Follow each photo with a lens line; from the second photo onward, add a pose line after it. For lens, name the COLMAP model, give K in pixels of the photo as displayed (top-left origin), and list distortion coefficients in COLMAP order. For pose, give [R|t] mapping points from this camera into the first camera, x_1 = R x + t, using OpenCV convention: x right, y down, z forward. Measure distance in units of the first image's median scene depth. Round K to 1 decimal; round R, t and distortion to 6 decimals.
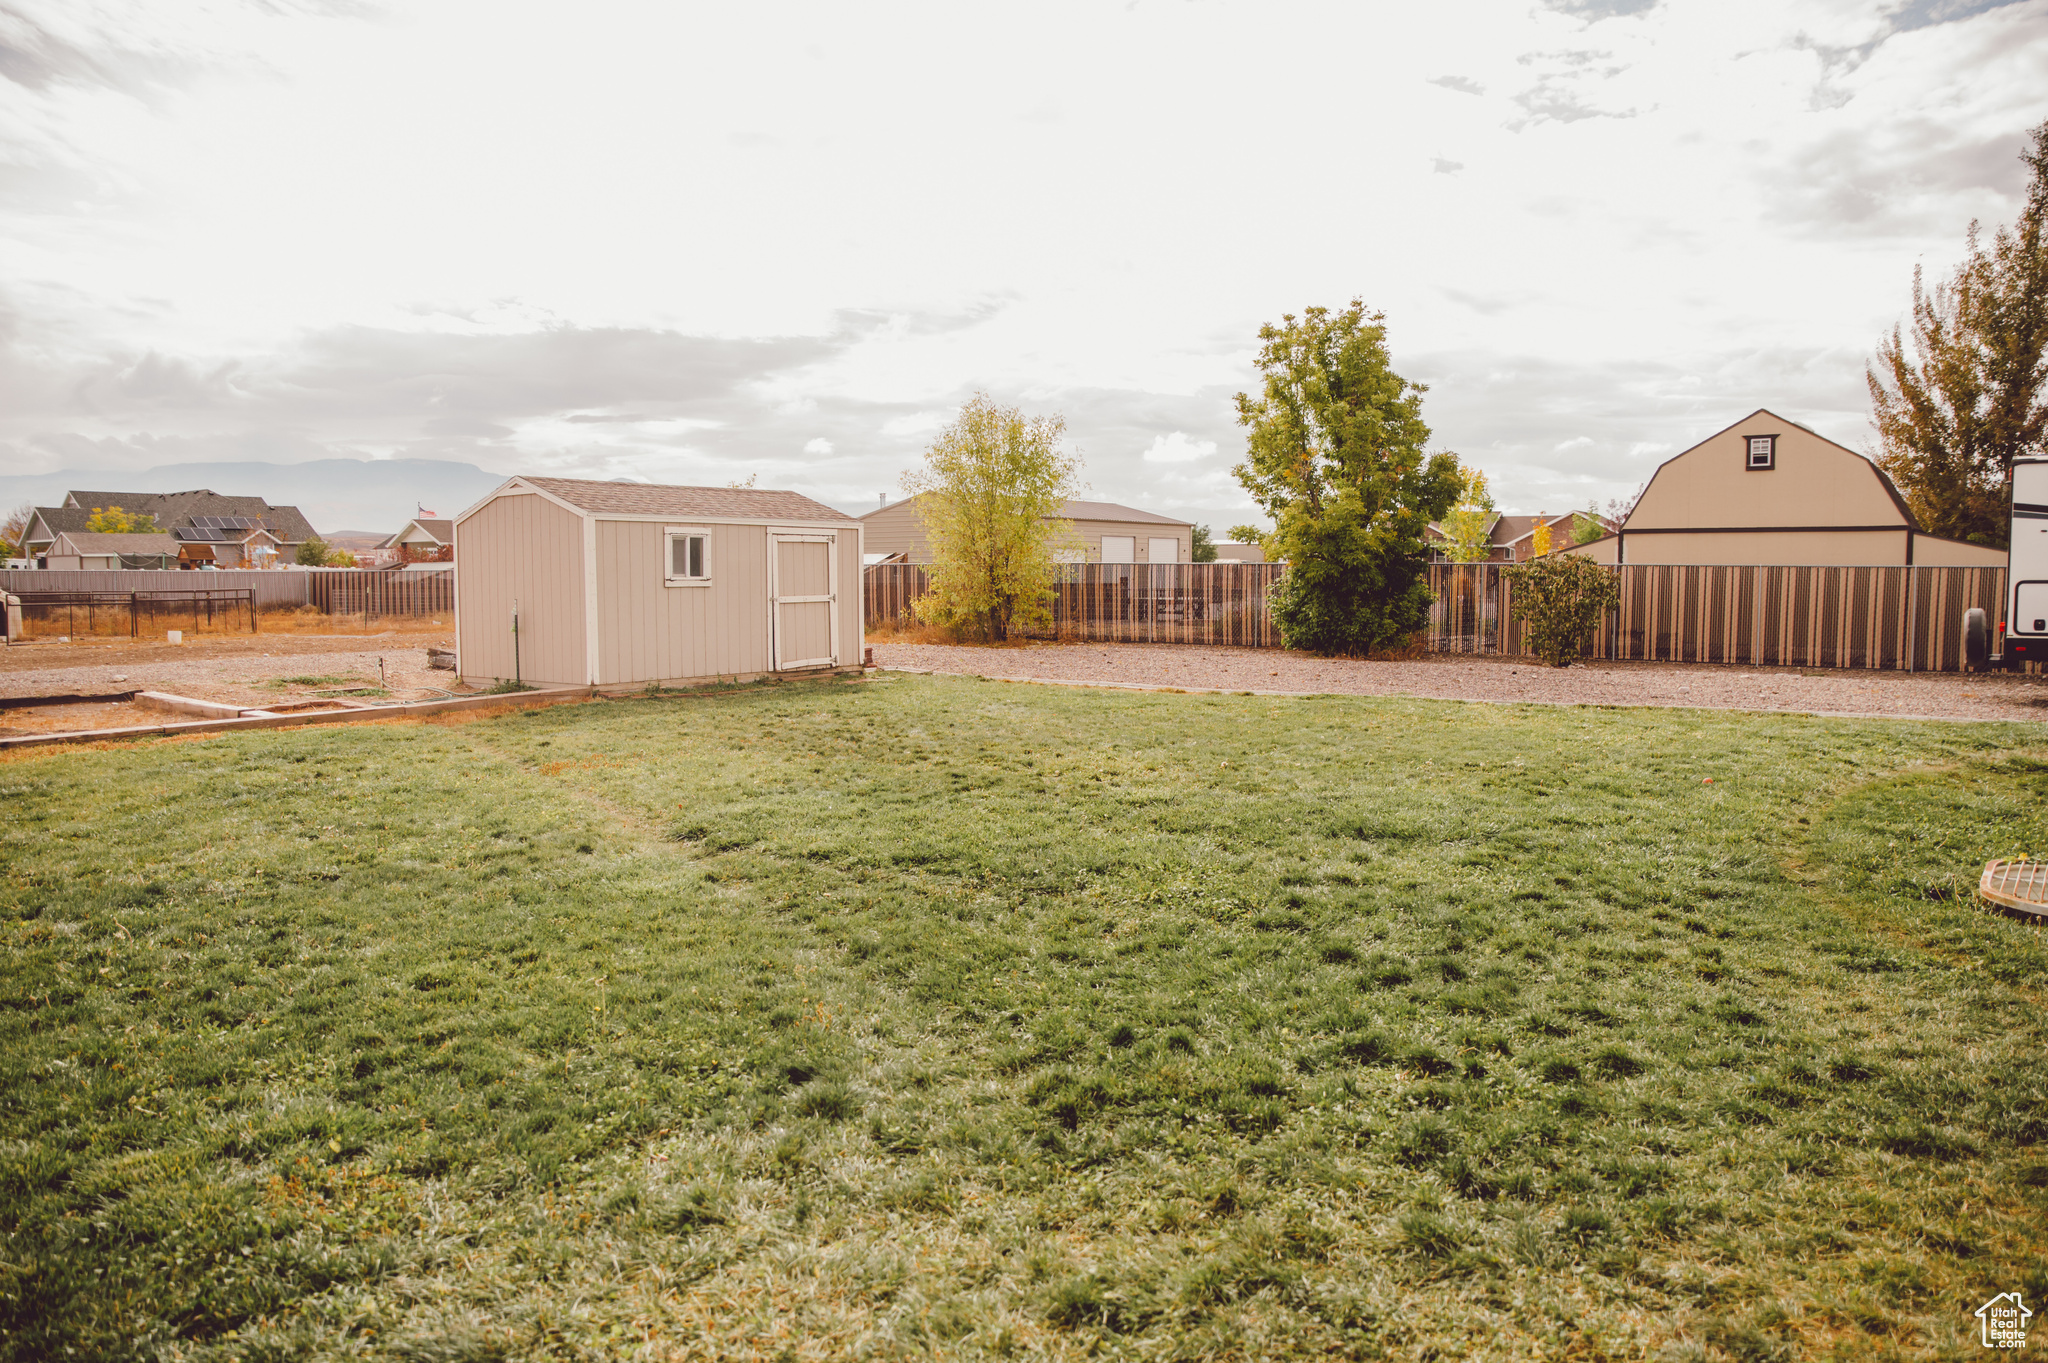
lens RADIAL K [[1382.3, 0, 1023.6], [0, 1382.3, 689.6], [0, 0, 1]] dist [-0.097564, 0.047940]
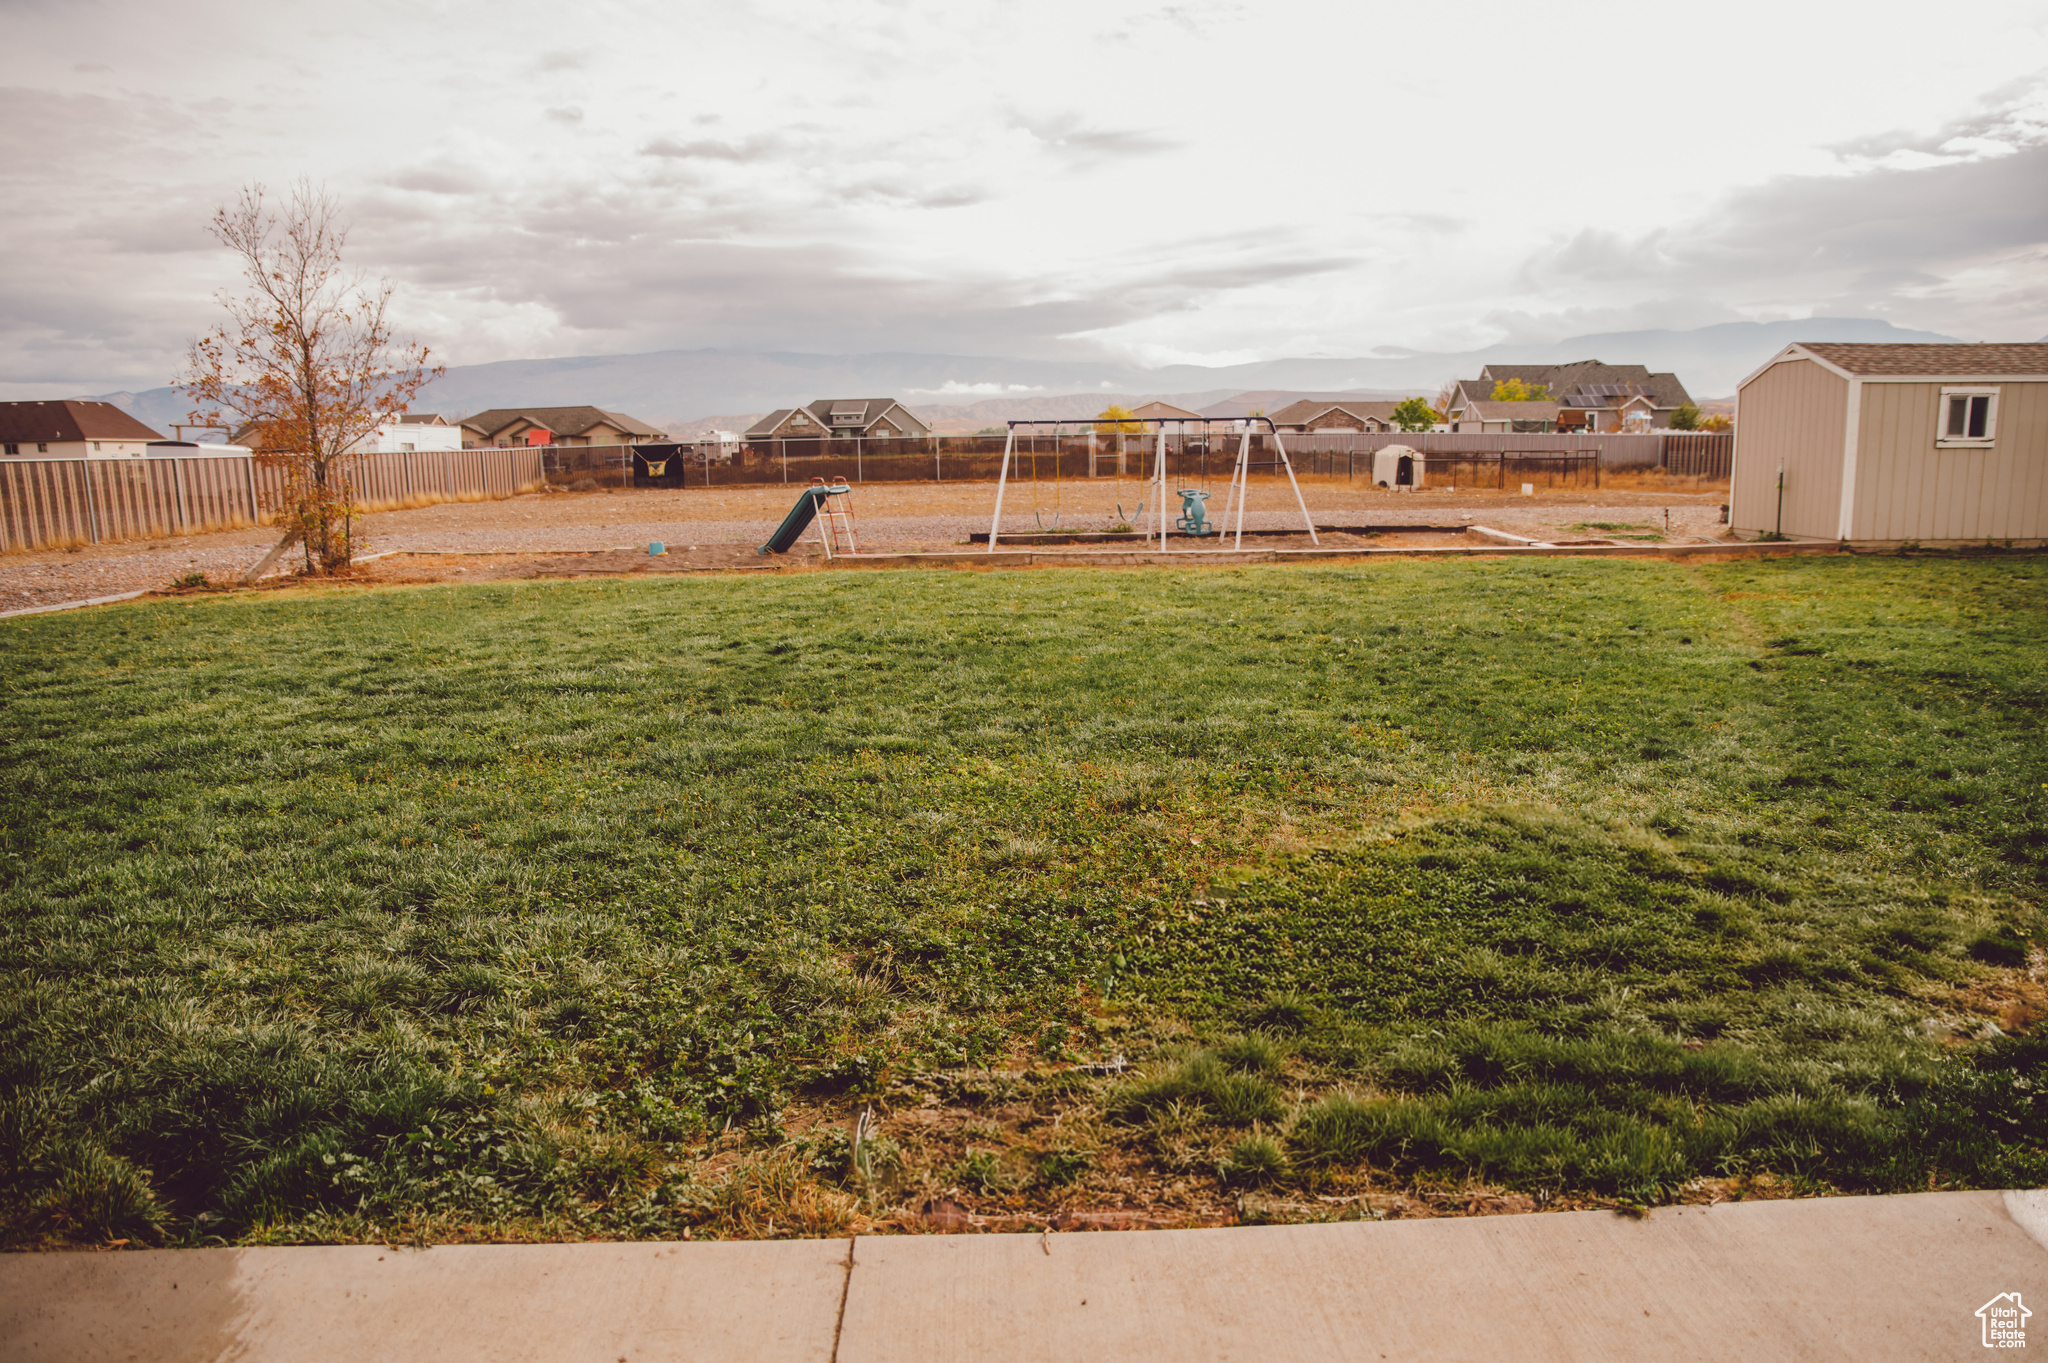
lens RADIAL K [[1382.3, 0, 1040.1], [0, 1382.3, 692.5], [0, 0, 1]] dist [-0.097564, 0.047940]
pose [[0.591947, 0.133732, -0.794804, 0.103673], [-0.053635, 0.990489, 0.126711, 0.010045], [0.804190, -0.032377, 0.593490, -0.079006]]
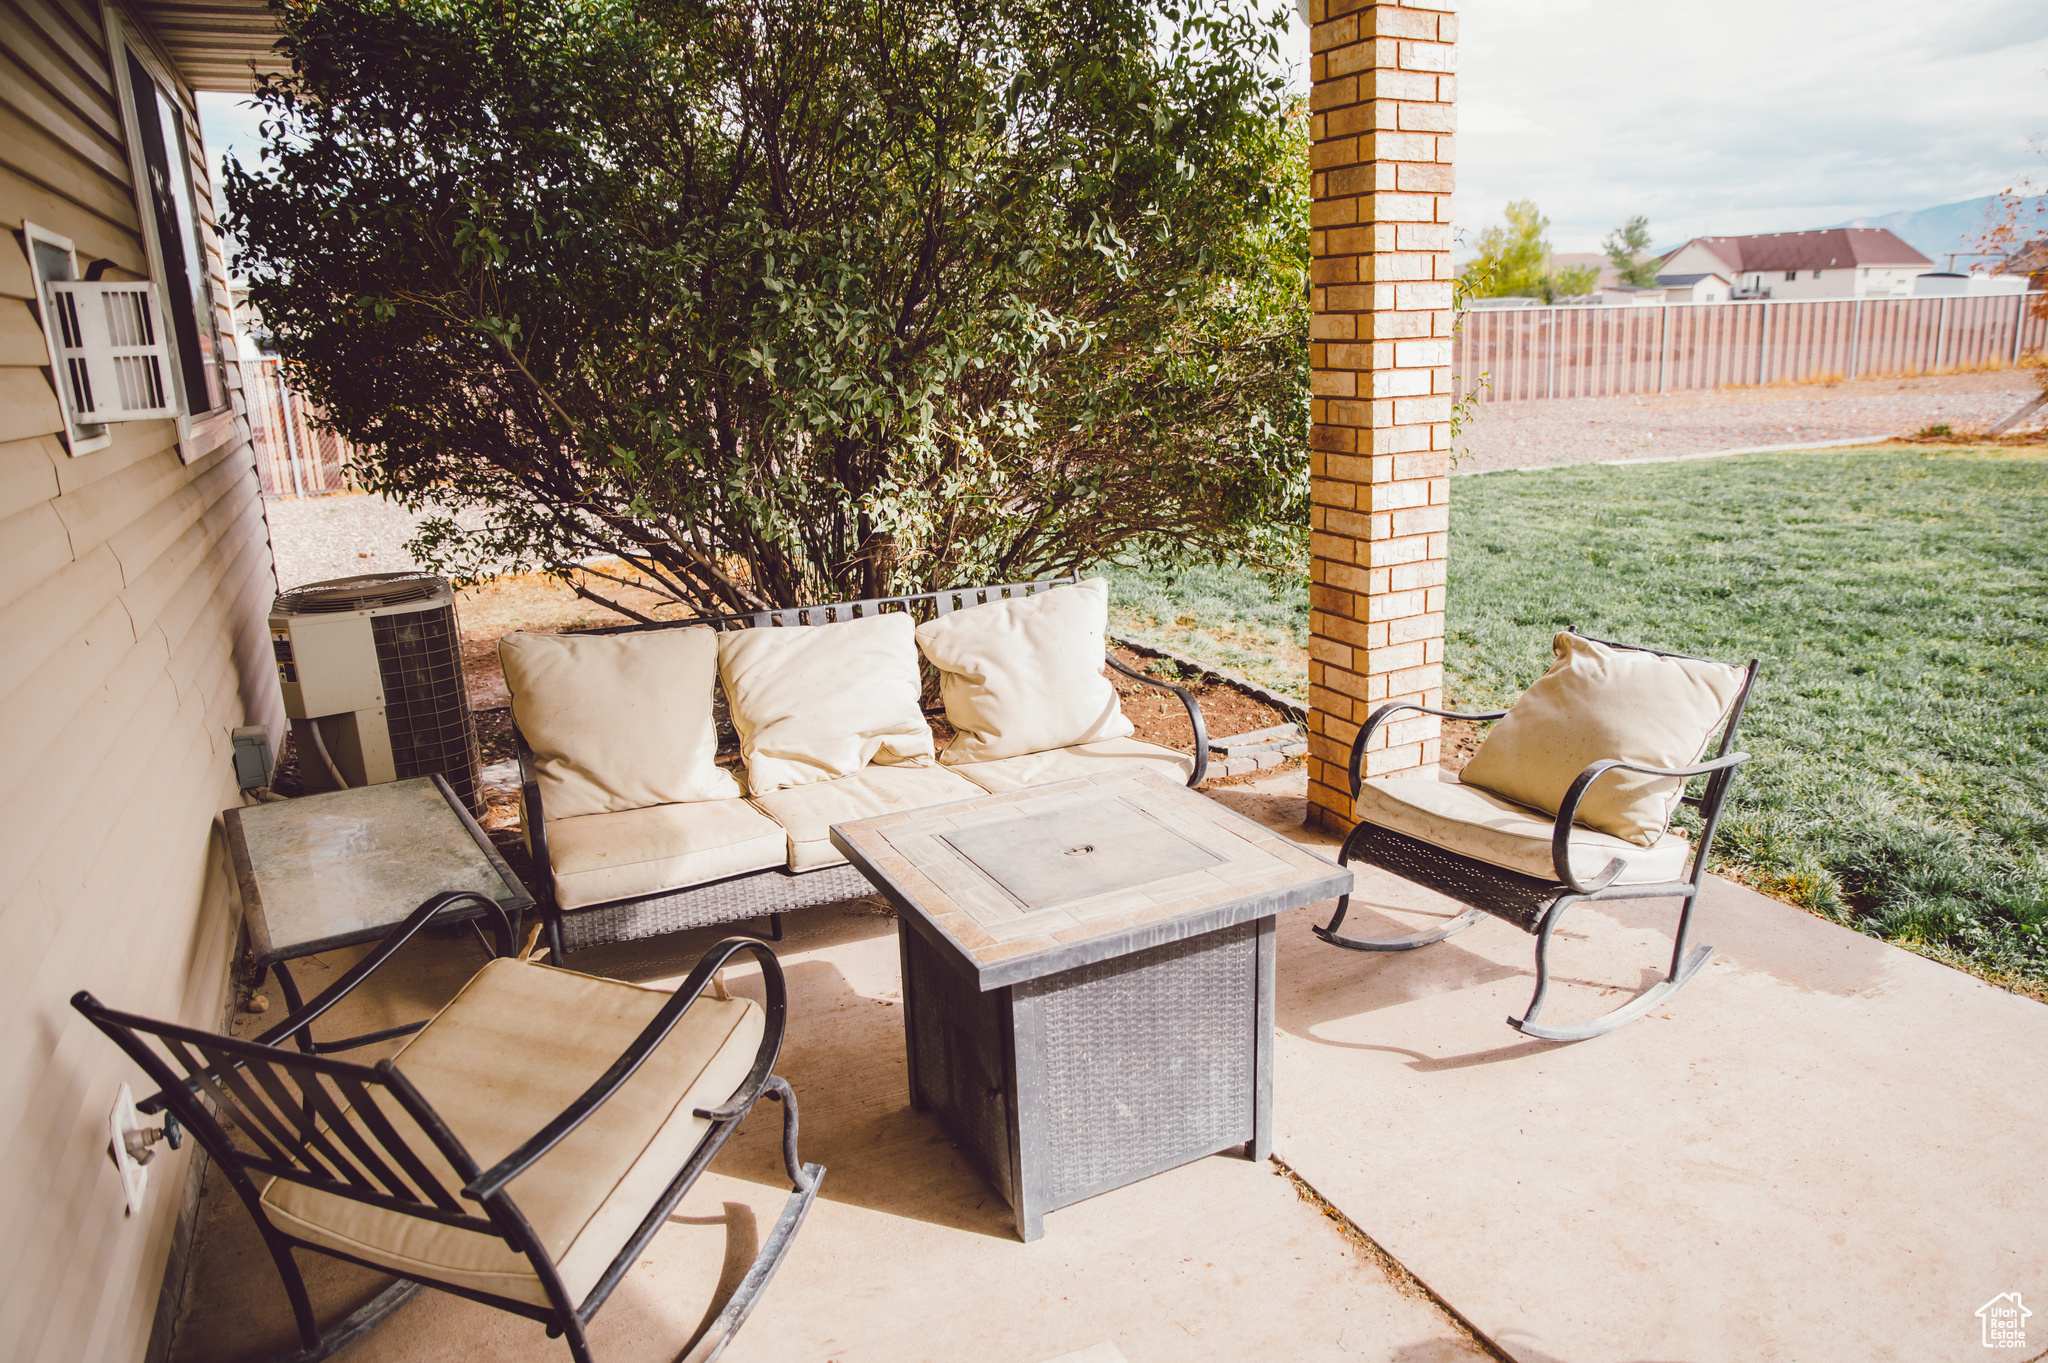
lens RADIAL K [[1382.3, 0, 1021.5], [0, 1382.3, 694.7], [0, 0, 1]] dist [-0.097564, 0.047940]
pose [[-0.495158, 0.252608, -0.831269, 0.297323], [-0.032782, 0.950684, 0.308423, -0.037894], [0.868184, 0.179969, -0.462458, -0.114399]]
